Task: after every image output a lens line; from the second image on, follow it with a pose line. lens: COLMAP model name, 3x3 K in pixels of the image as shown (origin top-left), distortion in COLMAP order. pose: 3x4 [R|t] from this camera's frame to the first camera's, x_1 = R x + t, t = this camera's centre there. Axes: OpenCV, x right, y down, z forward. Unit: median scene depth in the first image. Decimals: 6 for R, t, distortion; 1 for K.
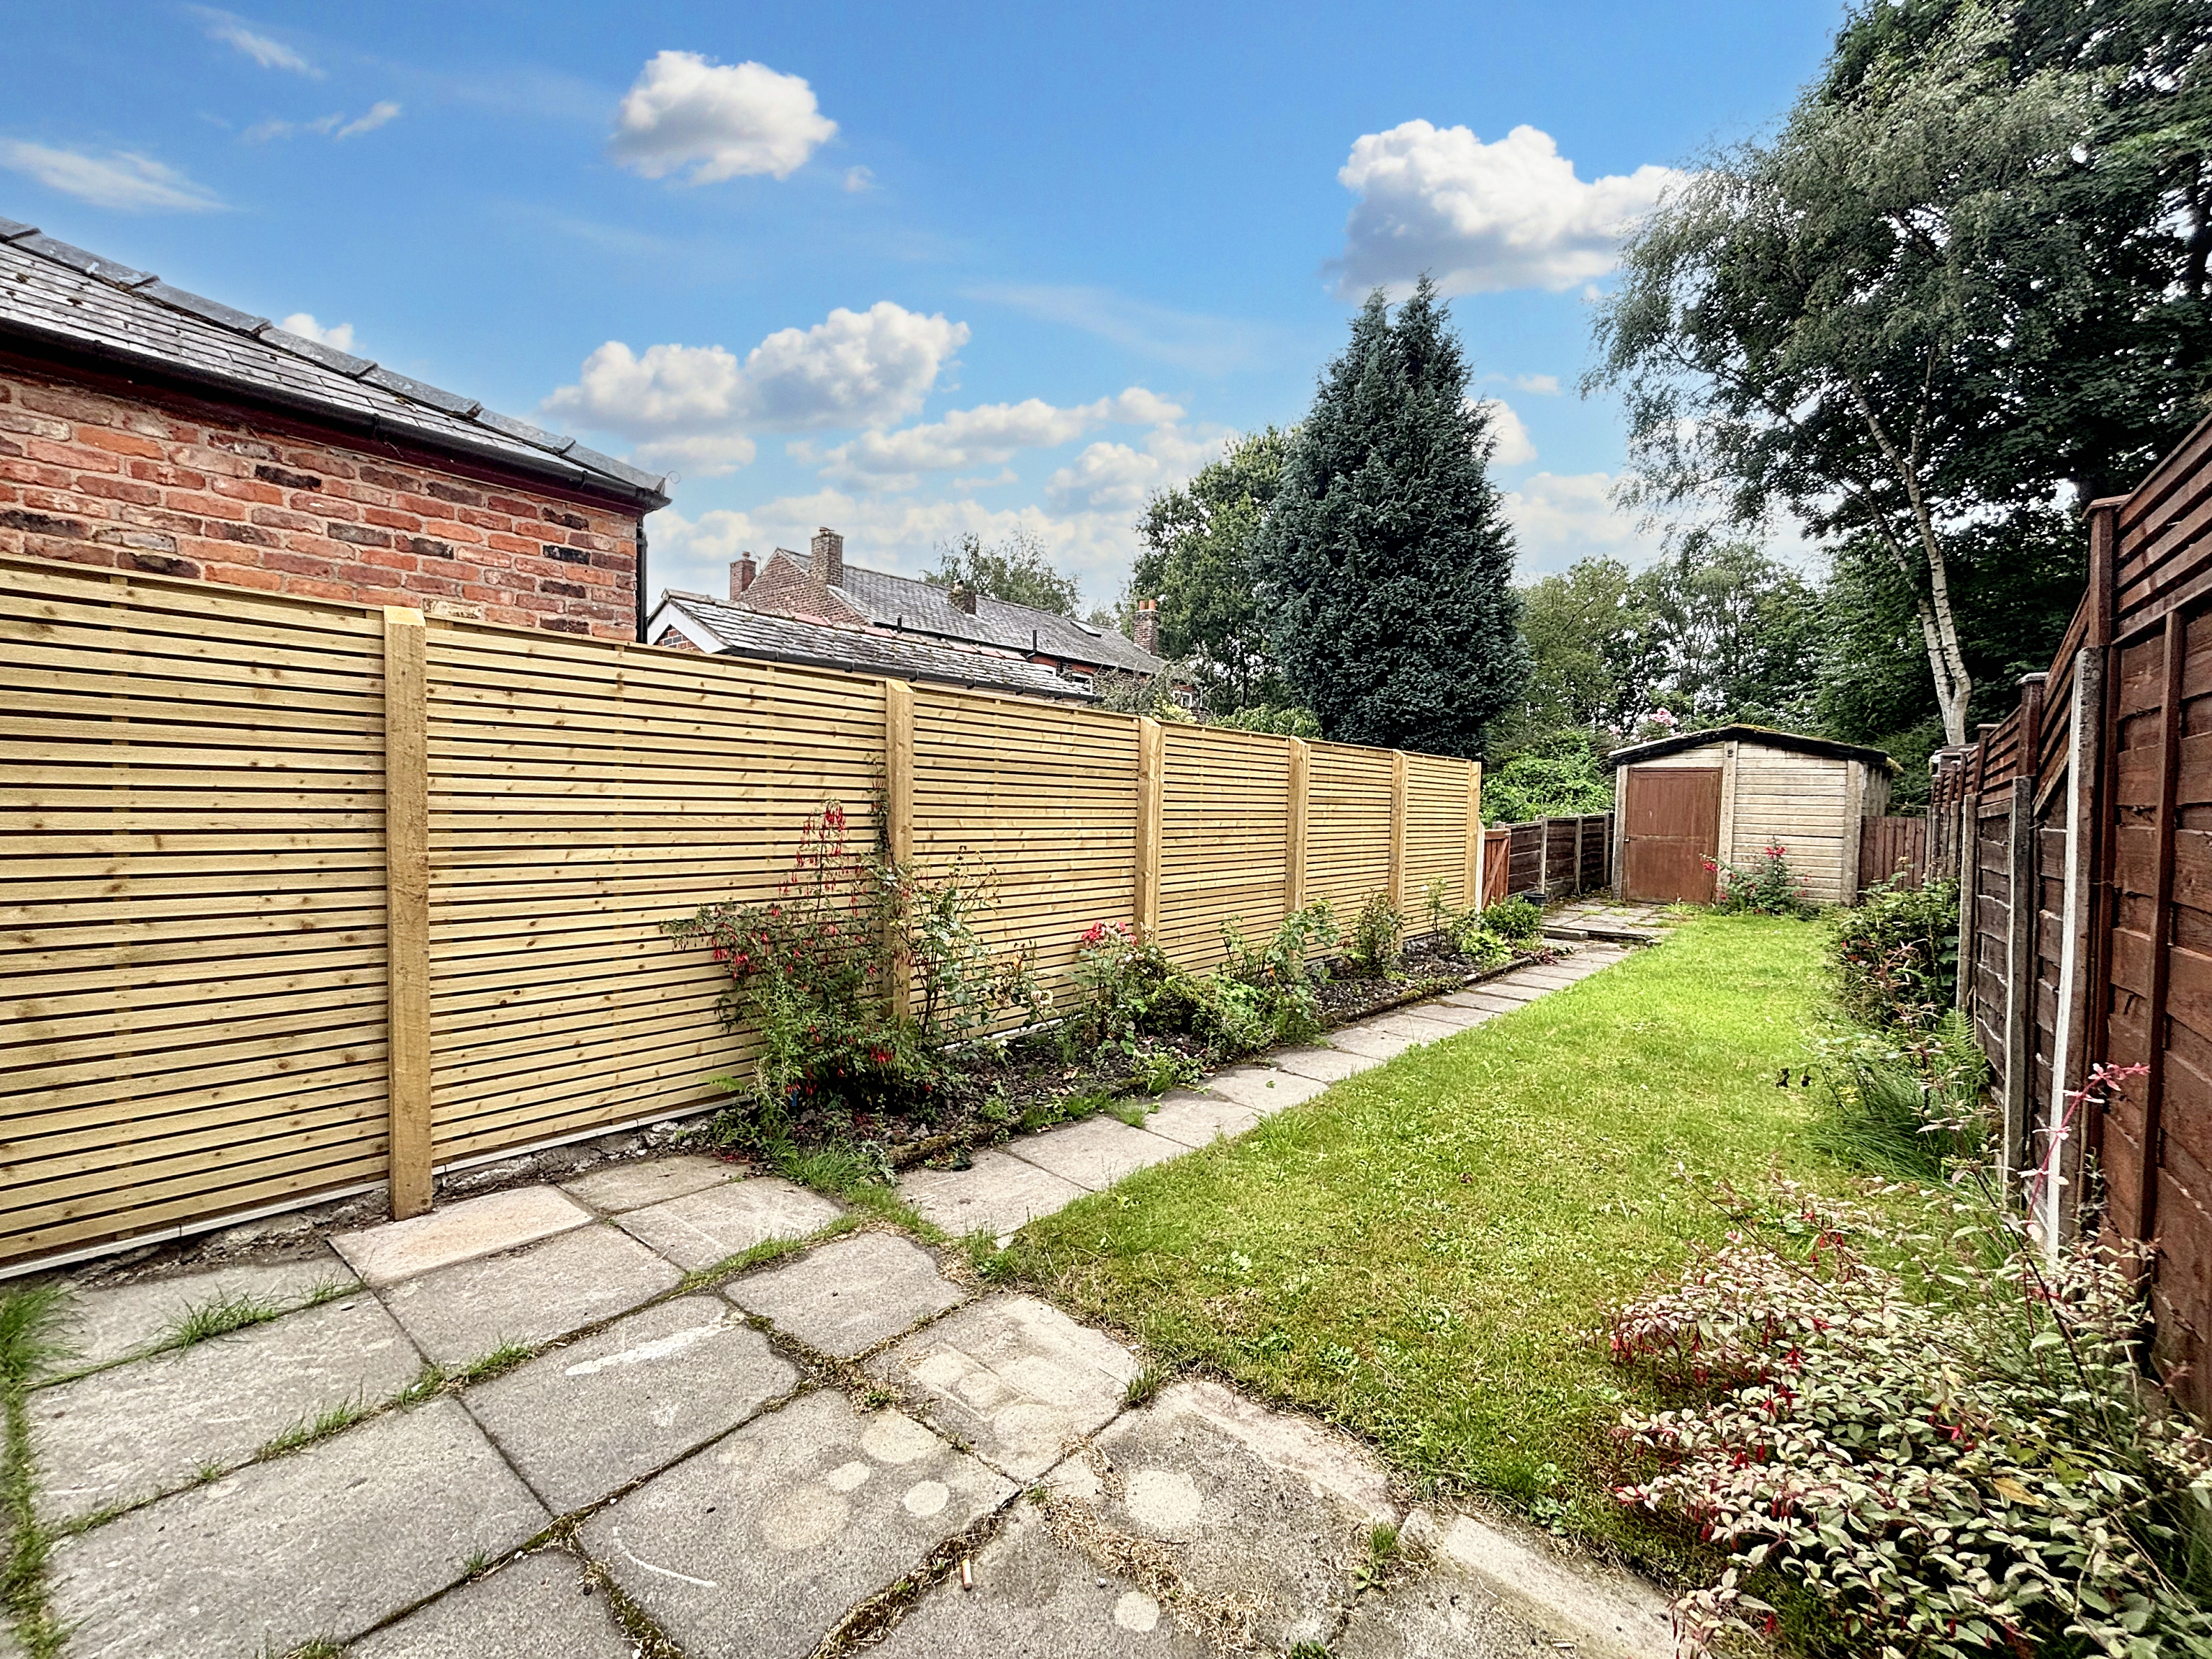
lens RADIAL K [[881.1, 0, 1098.3], [0, 881.1, 824.1], [0, 0, 1]] dist [-0.000439, 0.000301]
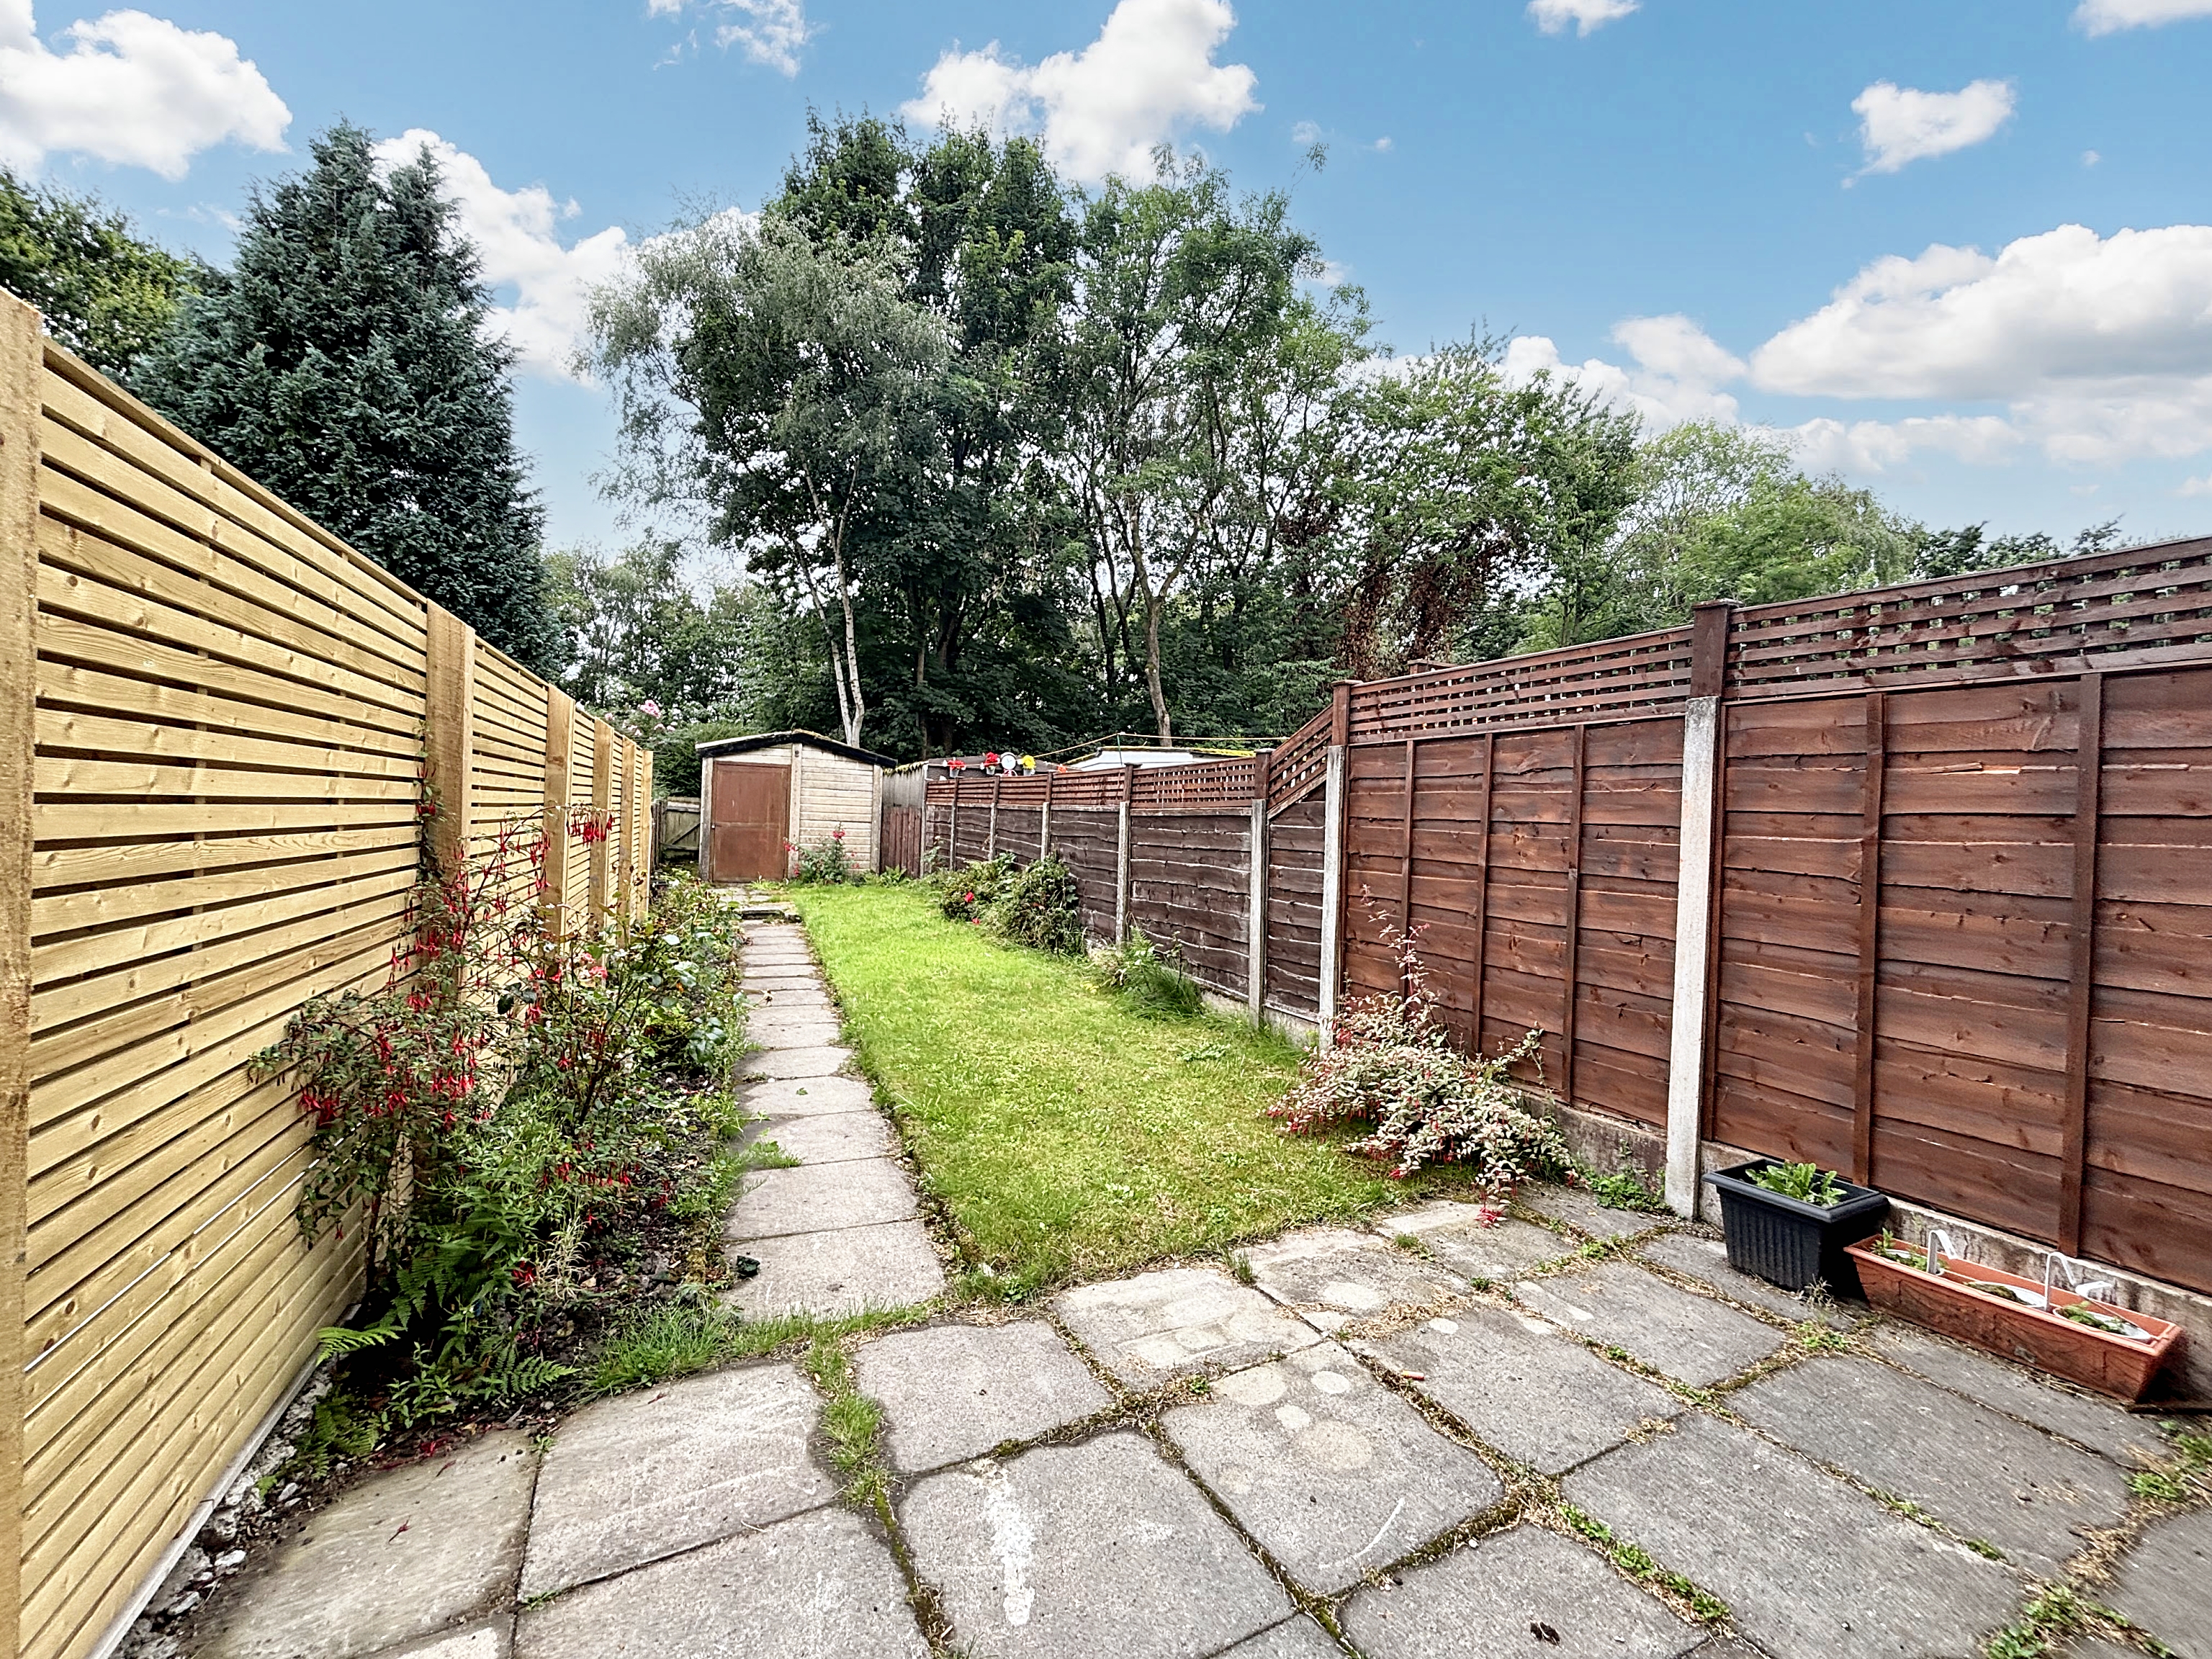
lens RADIAL K [[881.1, 0, 1098.3], [0, 881.1, 824.1], [0, 0, 1]] dist [-0.000439, 0.000301]
pose [[0.432761, -0.016190, 0.901363, -0.204986], [-0.002894, 0.999809, 0.019348, -0.008543], [-0.901504, -0.010982, 0.432631, 0.106403]]
